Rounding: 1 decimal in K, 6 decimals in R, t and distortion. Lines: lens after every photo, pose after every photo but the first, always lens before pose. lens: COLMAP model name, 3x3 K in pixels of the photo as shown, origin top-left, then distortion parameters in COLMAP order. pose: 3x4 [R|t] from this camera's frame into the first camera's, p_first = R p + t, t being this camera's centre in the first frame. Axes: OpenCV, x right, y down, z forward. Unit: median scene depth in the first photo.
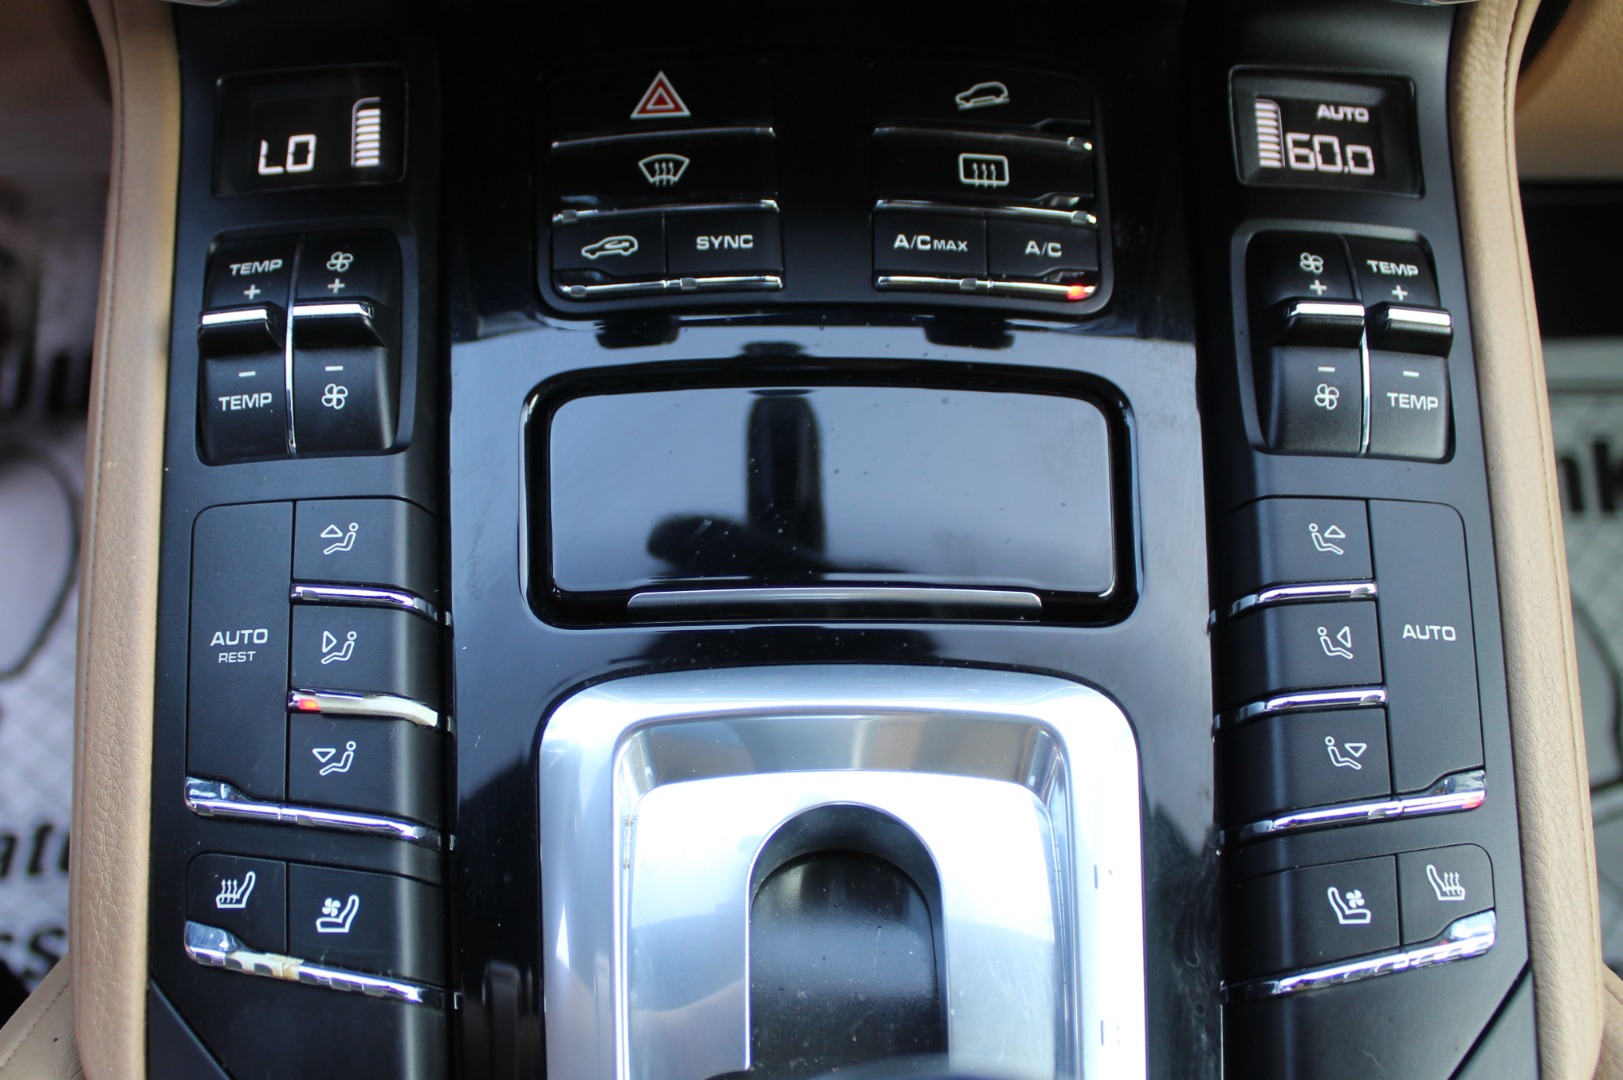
lens RADIAL K [[1634.3, 0, 708.2], [0, 1634.3, 541.5], [0, 0, 1]] dist [-0.176657, 0.142228]
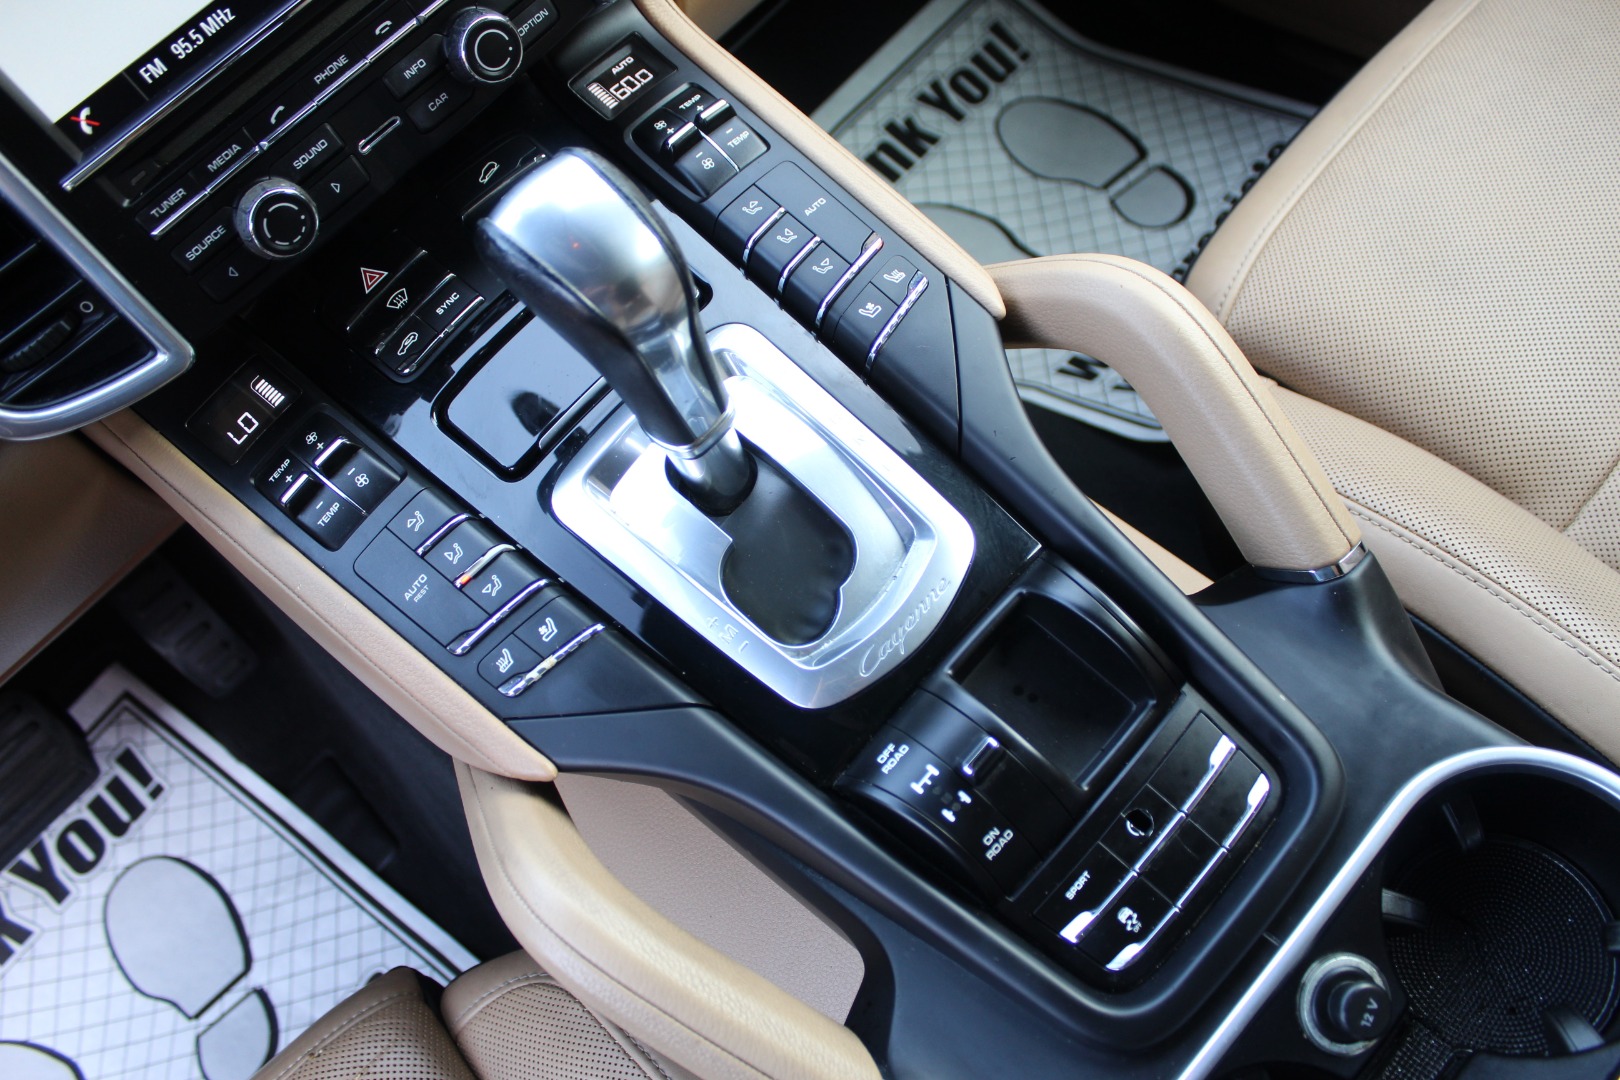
lens RADIAL K [[1314.2, 0, 810.0], [0, 1314.2, 540.0], [0, 0, 1]] dist [-0.161795, 0.129989]
pose [[0.676662, -0.697849, 0.234808, -0.266471], [0.702918, 0.707187, 0.076112, 0.218319], [-0.219168, 0.113549, 0.969057, -0.626075]]
